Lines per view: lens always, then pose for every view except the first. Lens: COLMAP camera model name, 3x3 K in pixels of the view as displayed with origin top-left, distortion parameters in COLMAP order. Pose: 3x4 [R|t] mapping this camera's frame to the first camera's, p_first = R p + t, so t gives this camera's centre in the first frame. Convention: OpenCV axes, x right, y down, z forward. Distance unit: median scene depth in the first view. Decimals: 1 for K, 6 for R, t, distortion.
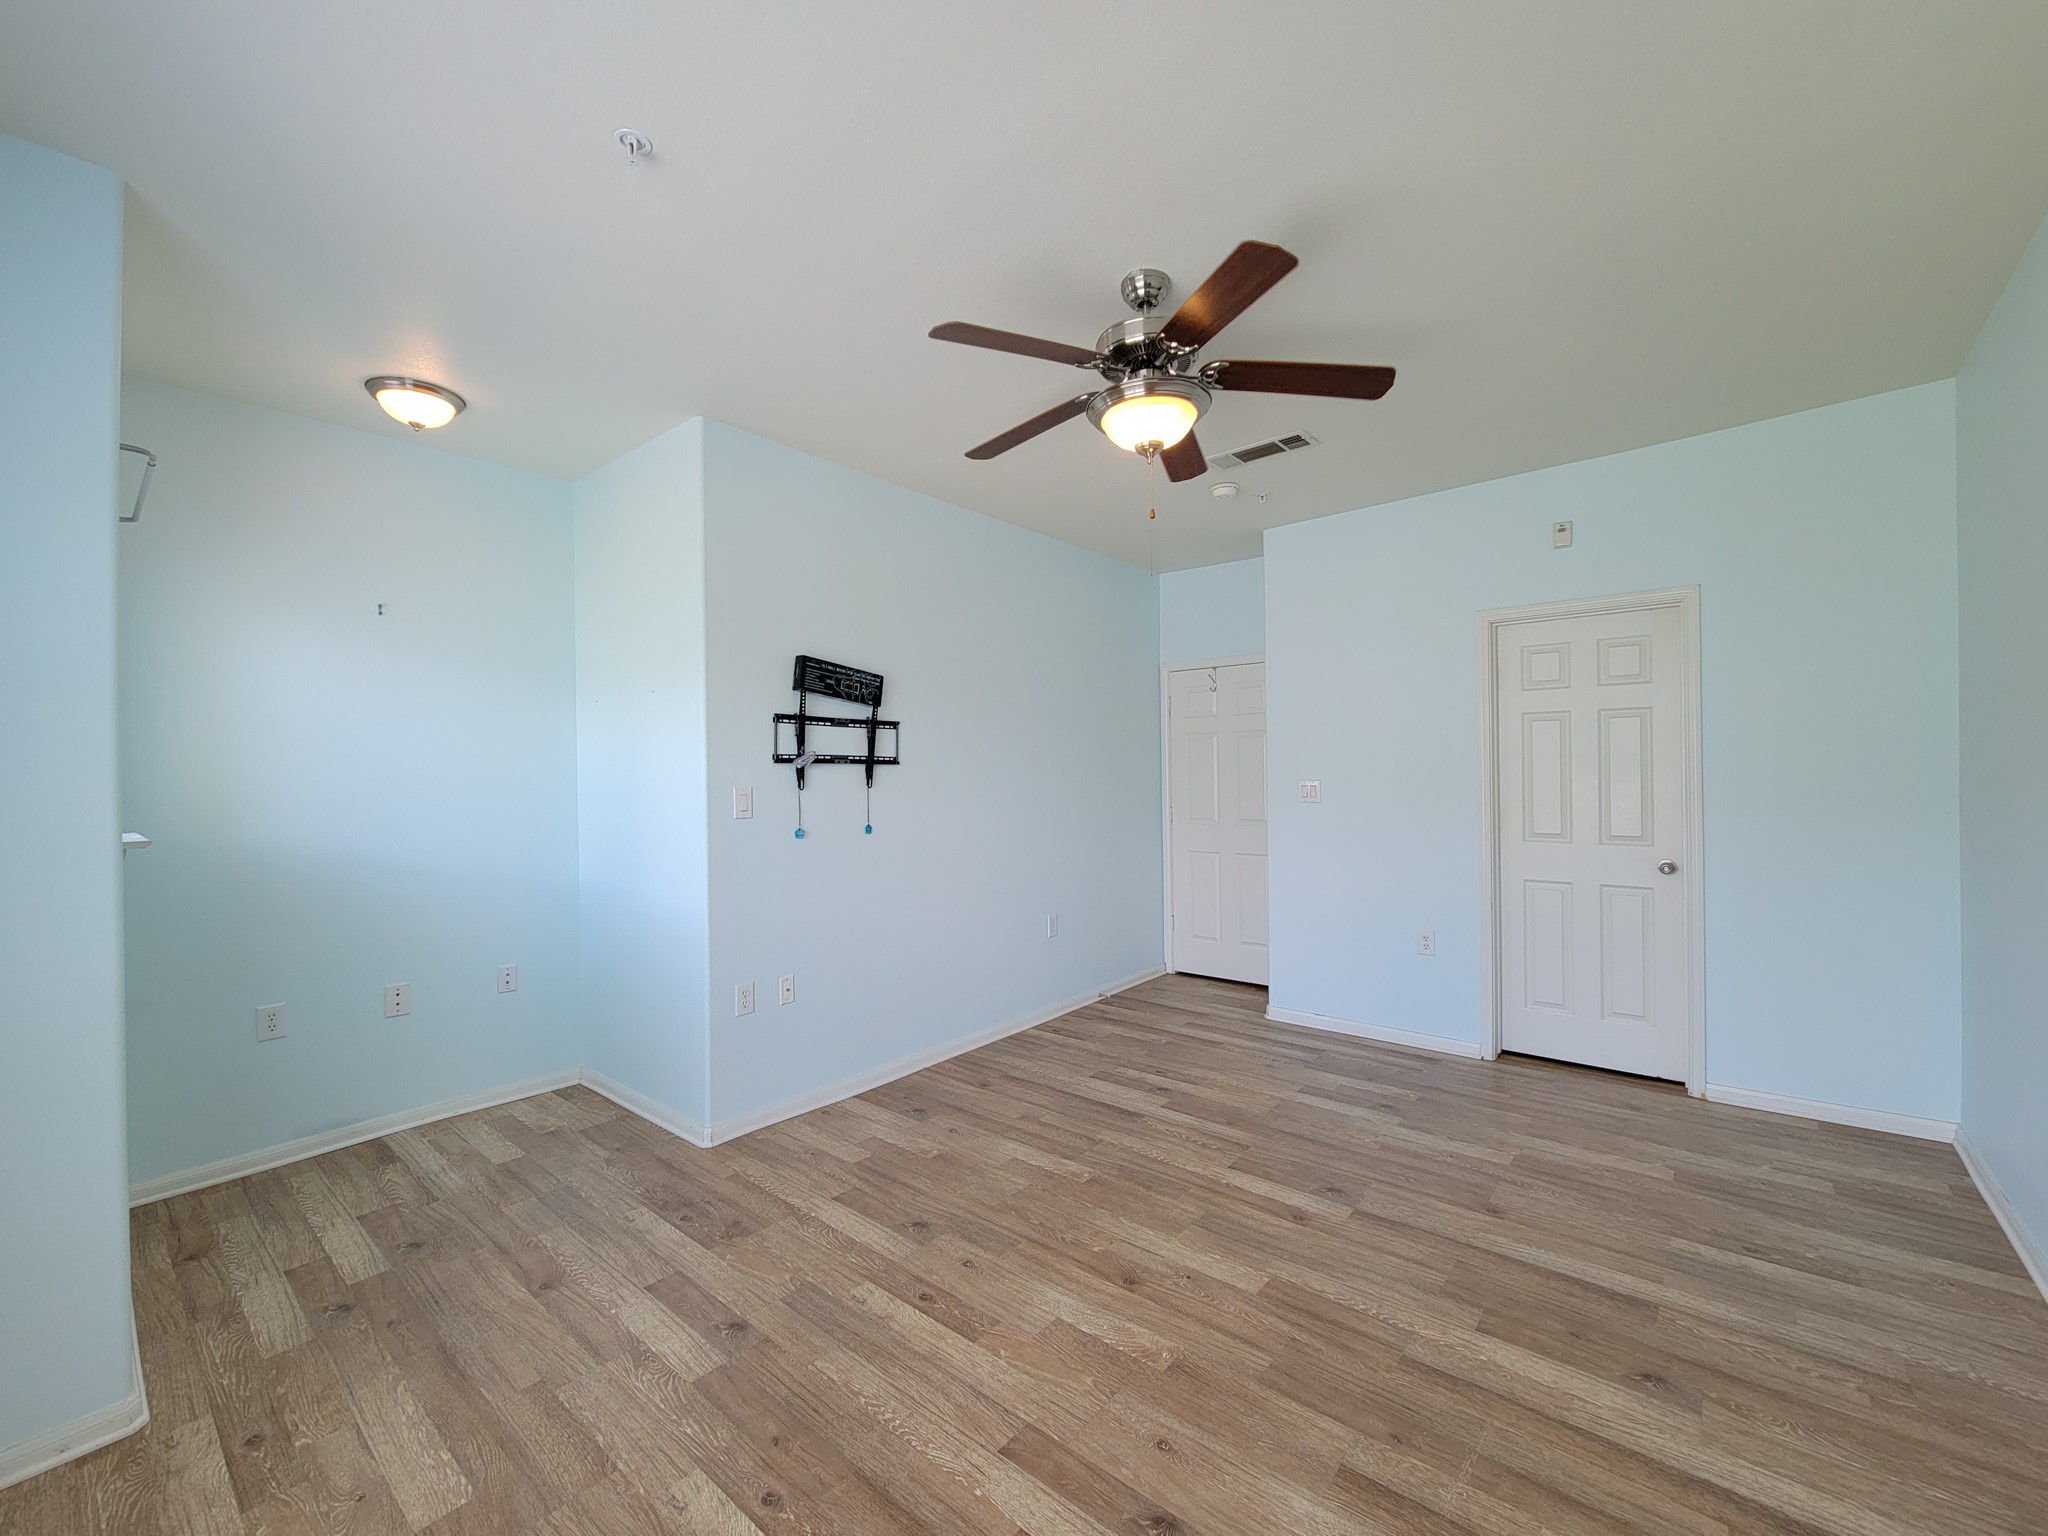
lens RADIAL K [[840.2, 0, 1018.1], [0, 840.2, 776.9], [0, 0, 1]] dist [0.004093, -0.003157]
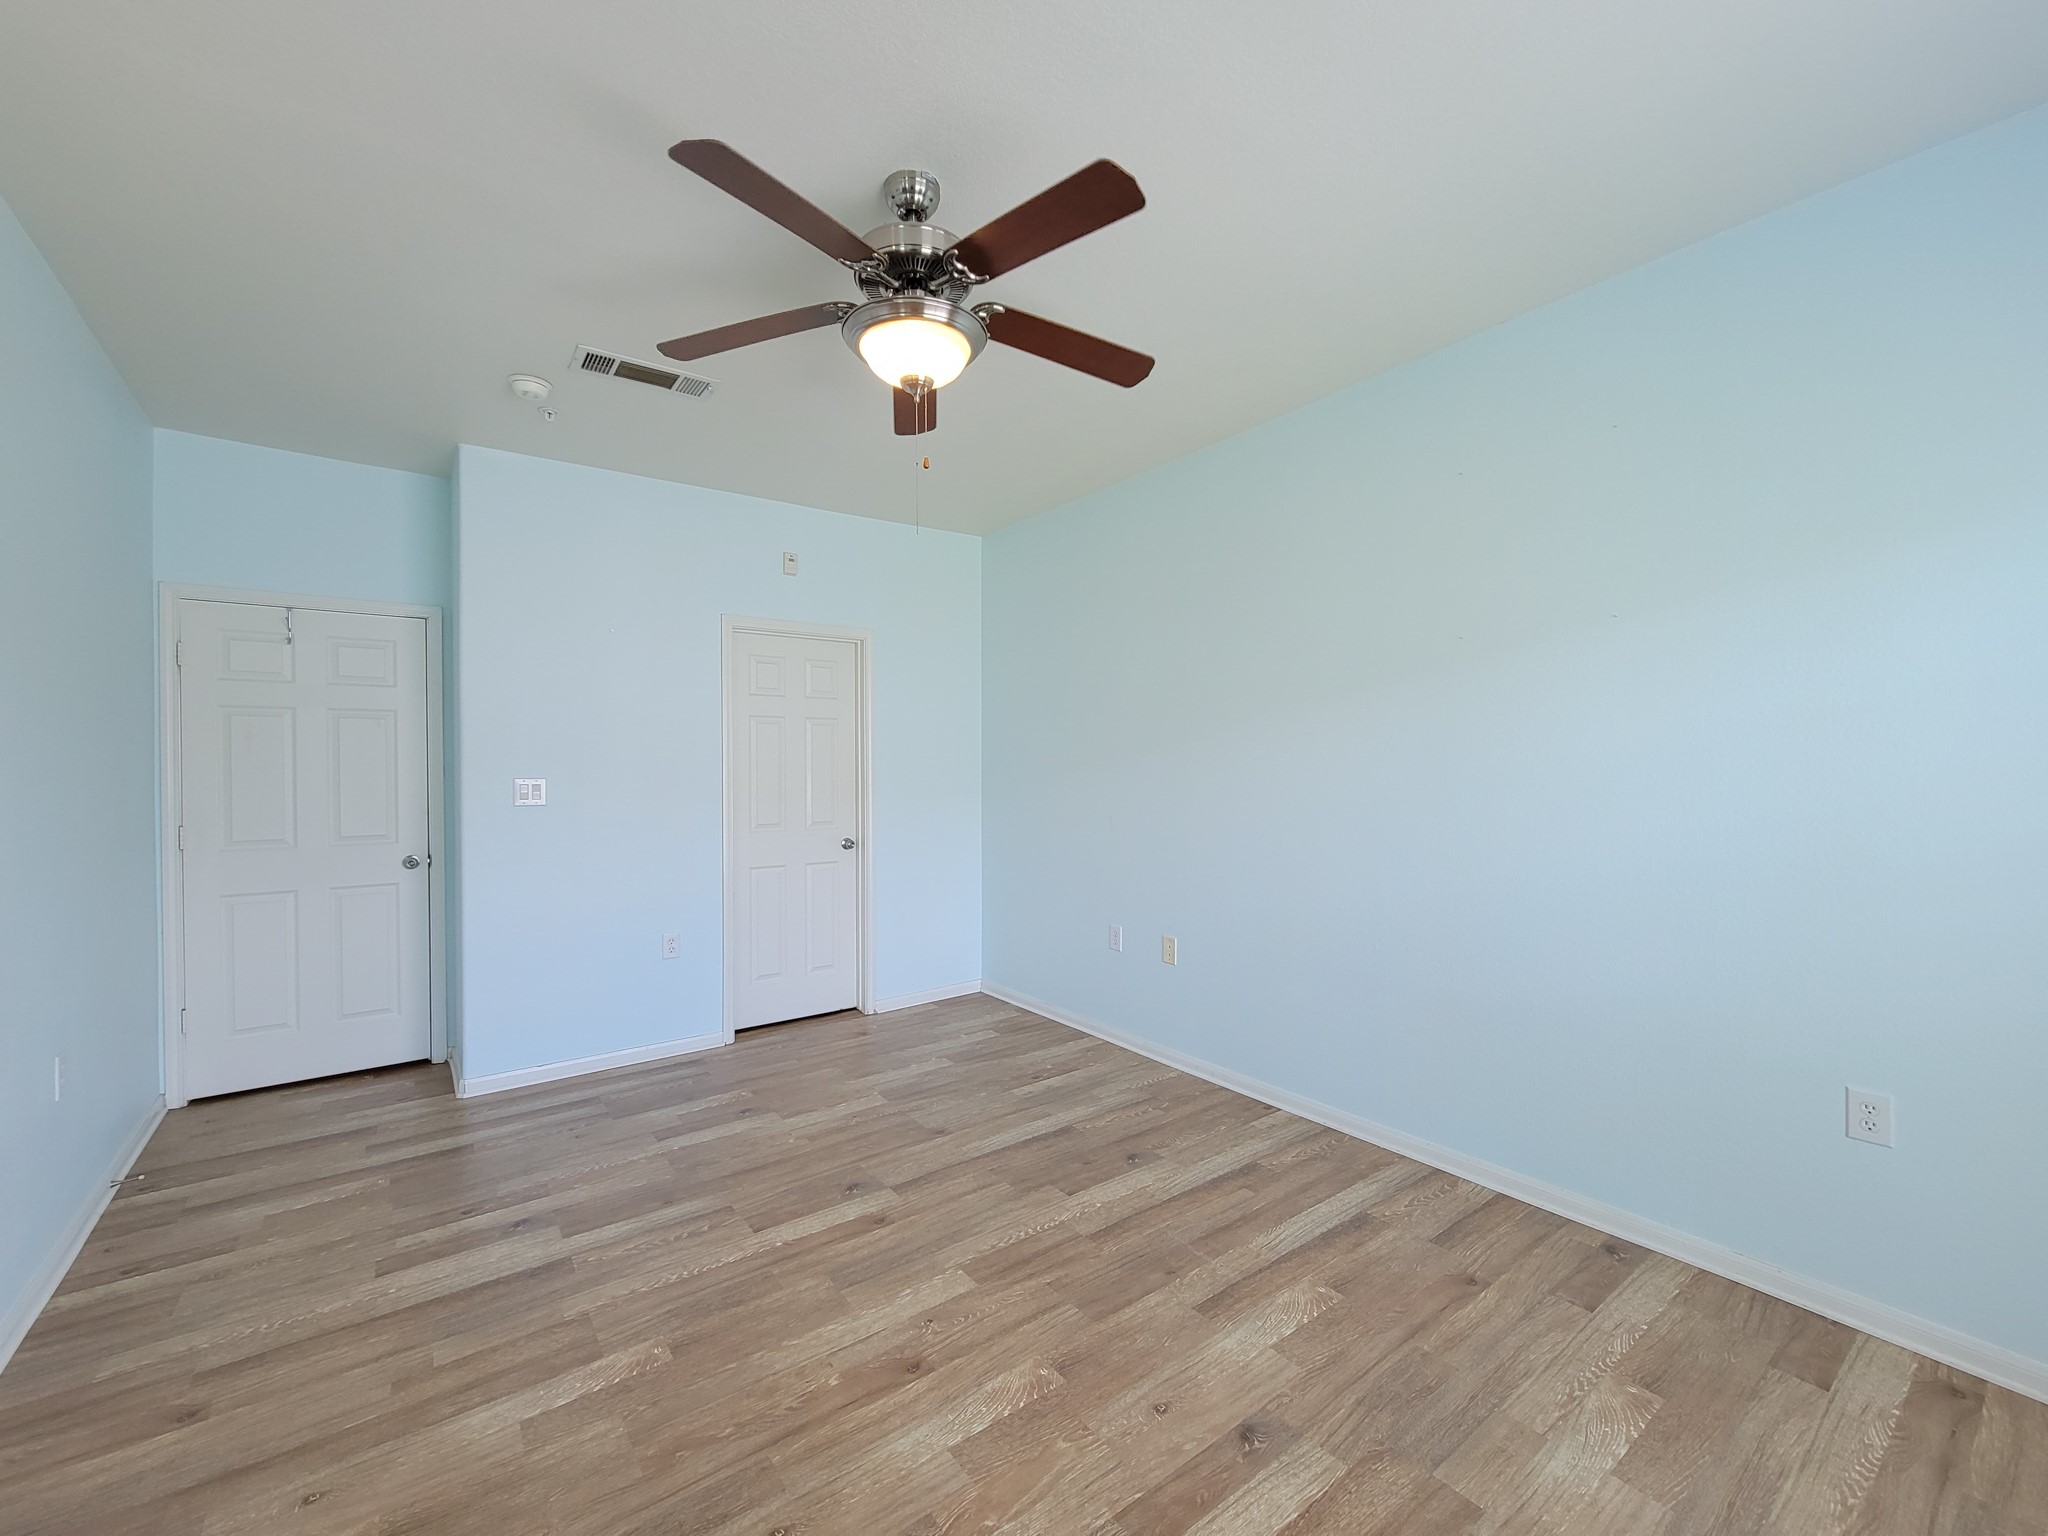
lens RADIAL K [[840.2, 0, 1021.3], [0, 840.2, 805.8], [0, 0, 1]] dist [0.004093, -0.003157]
pose [[0.218788, -0.035954, 0.975110, -0.497094], [0.007301, 0.999353, 0.035210, 0.006889], [-0.975745, -0.000585, 0.218909, 0.548511]]
